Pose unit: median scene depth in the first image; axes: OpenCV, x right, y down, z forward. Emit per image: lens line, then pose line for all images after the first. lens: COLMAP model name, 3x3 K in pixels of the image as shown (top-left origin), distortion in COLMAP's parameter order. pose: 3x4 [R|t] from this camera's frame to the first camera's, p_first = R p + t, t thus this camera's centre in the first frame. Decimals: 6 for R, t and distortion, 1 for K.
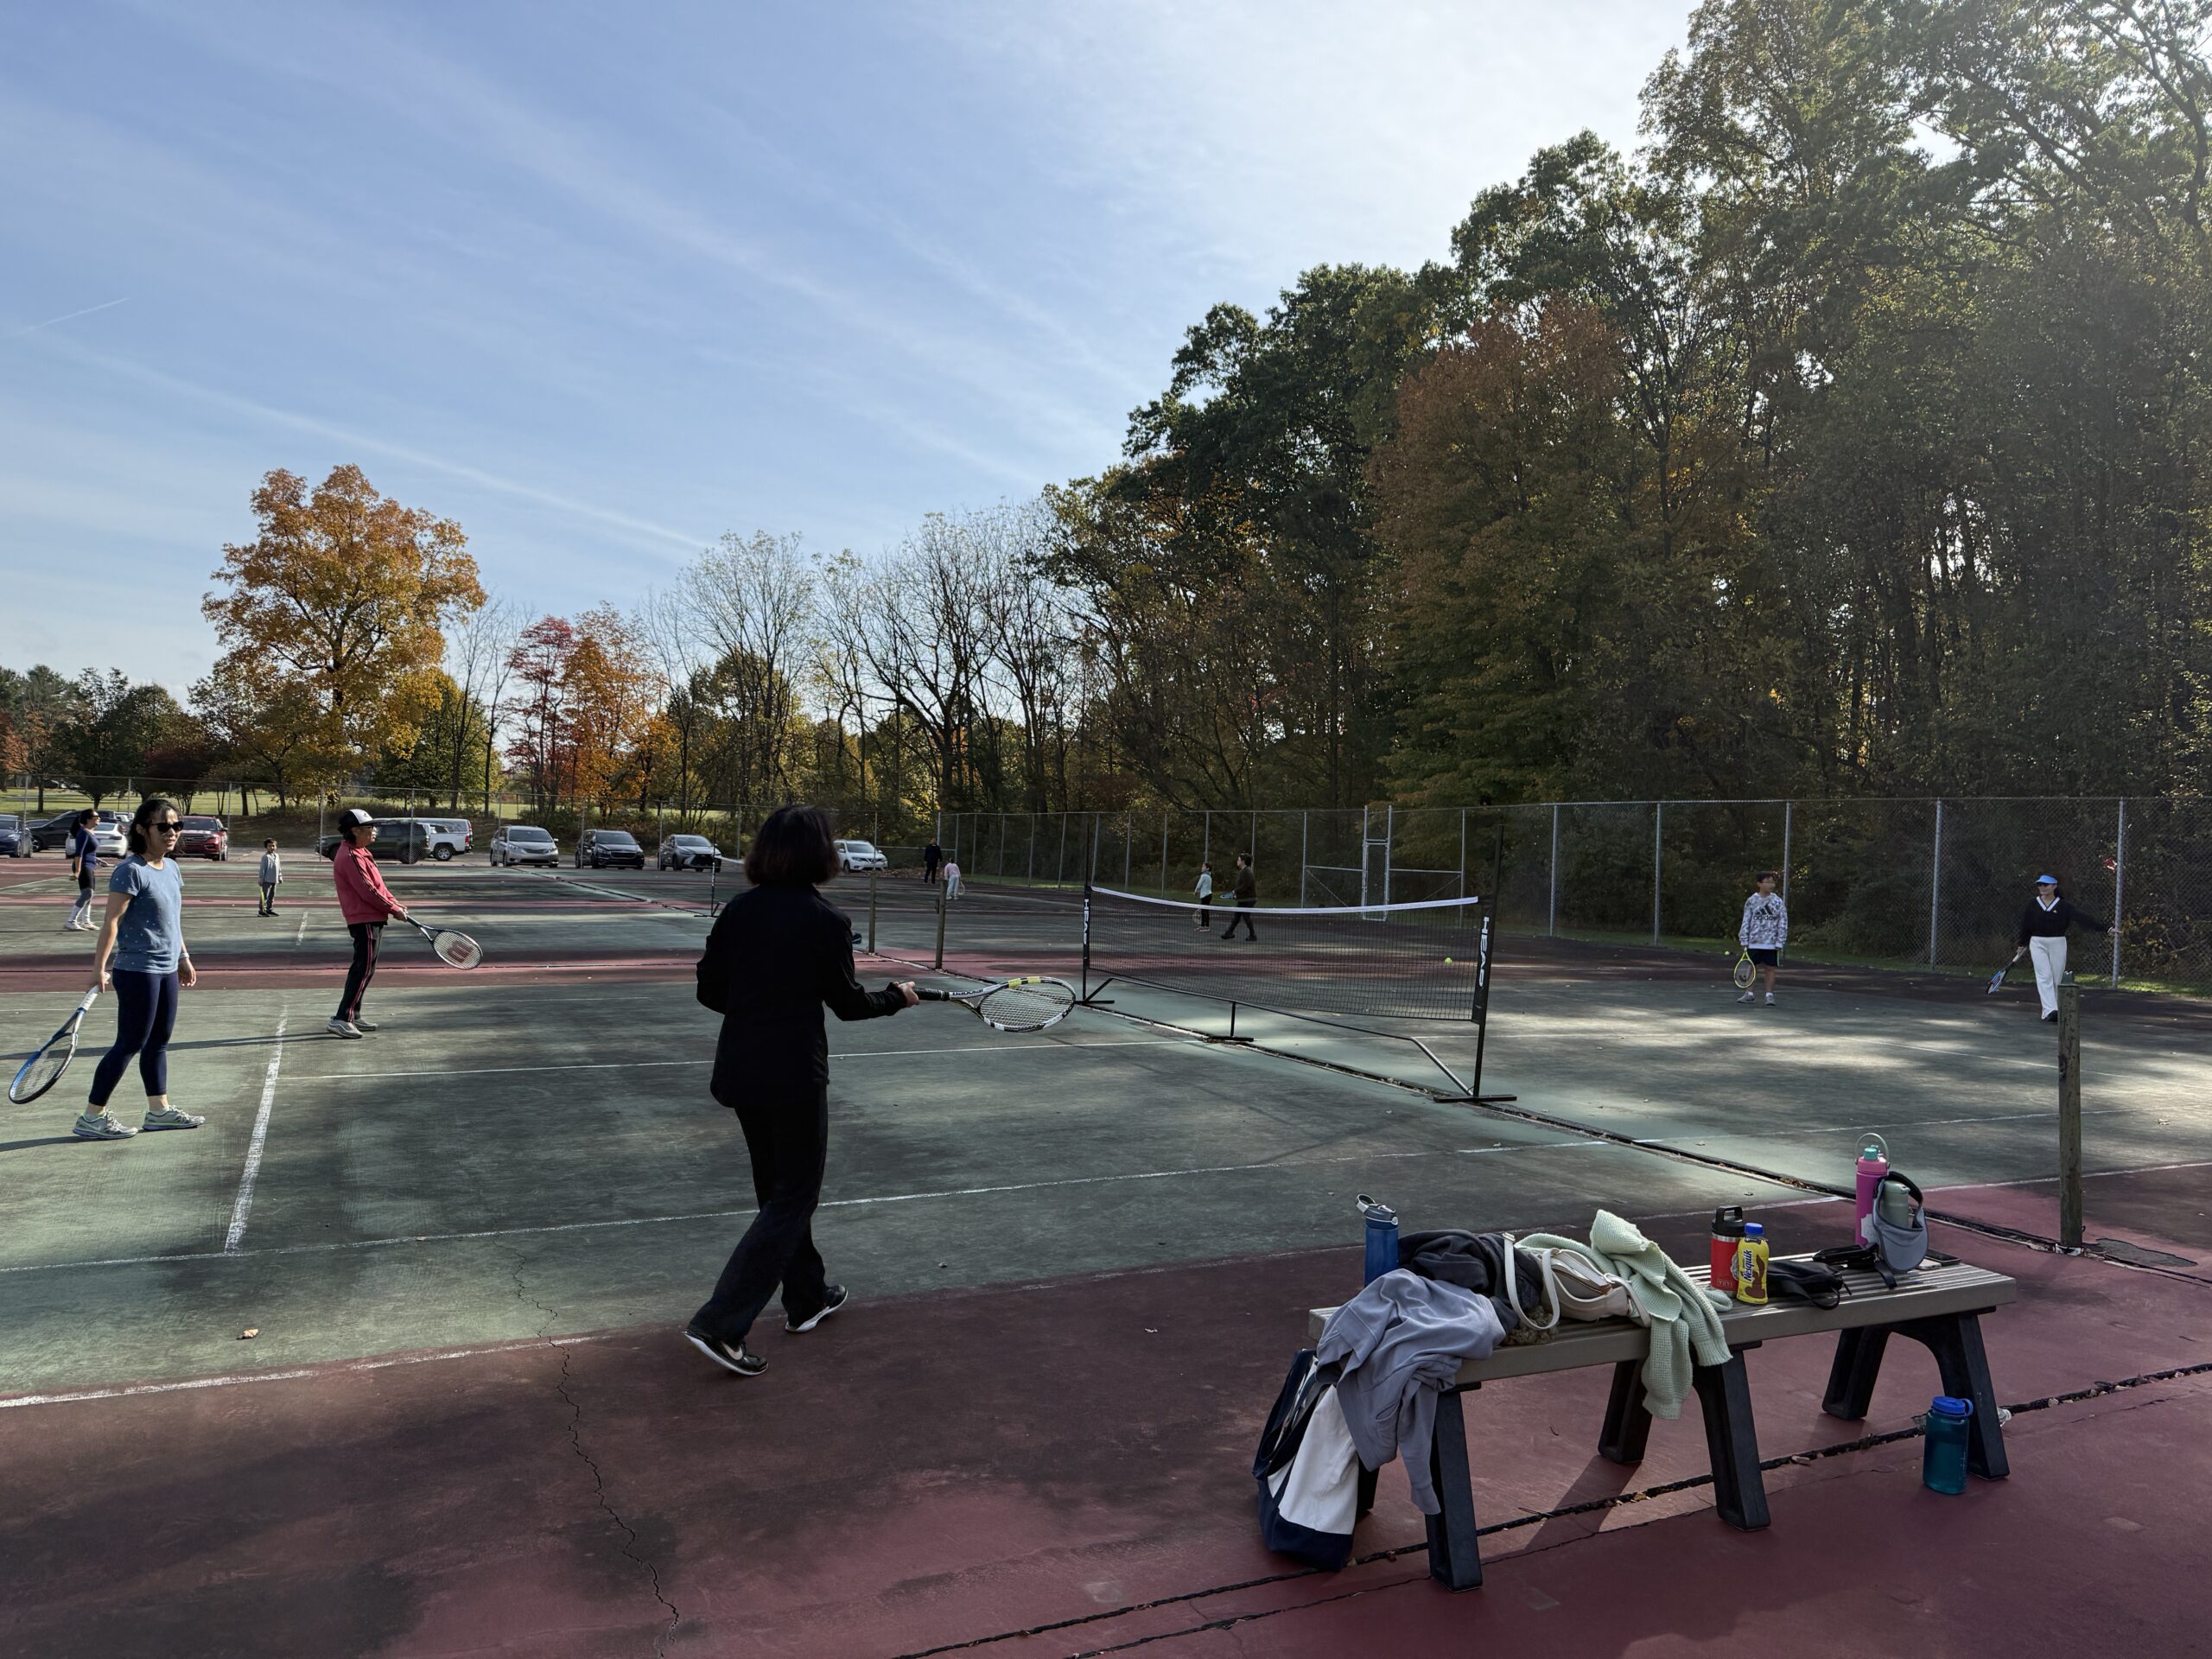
lens RADIAL K [[1547.0, 0, 1039.6], [0, 1547.0, 817.0], [0, 0, 1]] dist [0.004416, -0.106840]
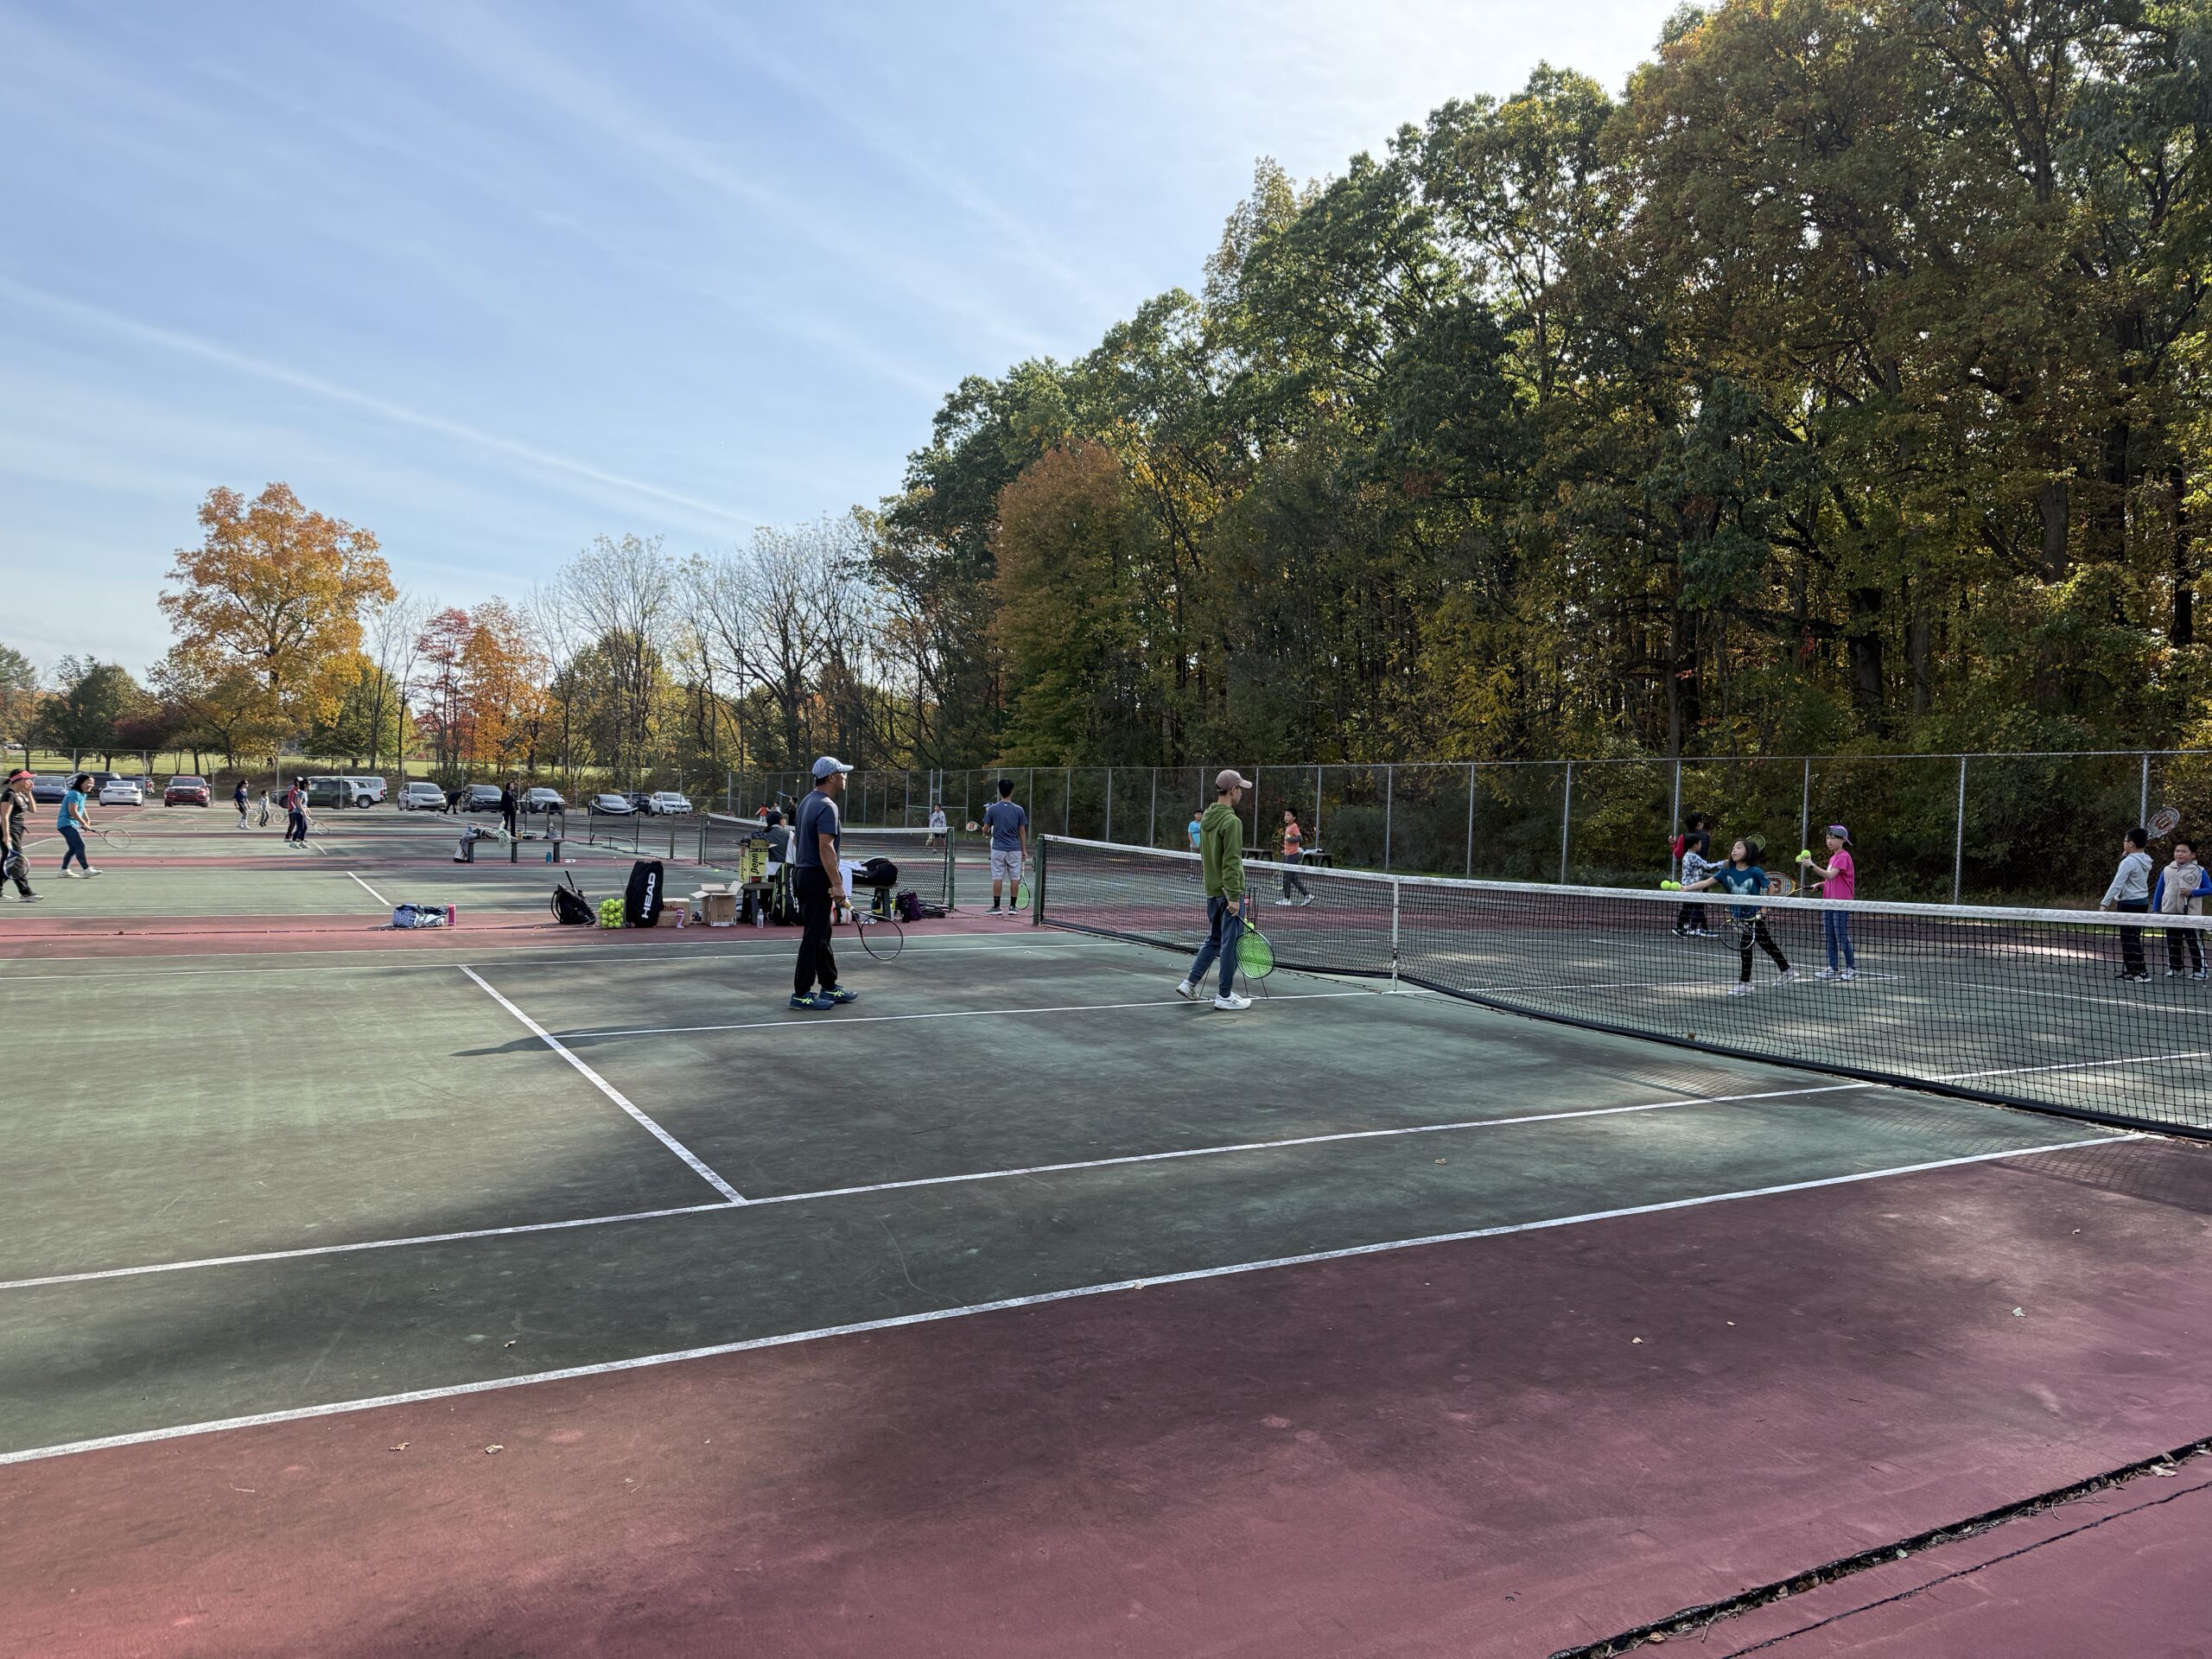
lens RADIAL K [[1611.7, 0, 1106.0], [0, 1611.7, 829.5], [0, 0, 1]] dist [-0.049473, -0.002921]
pose [[0.997762, -0.004398, 0.066728, 0.114858], [0.001883, 0.999287, 0.037699, -0.003029], [-0.066846, -0.037489, 0.997059, -0.296810]]
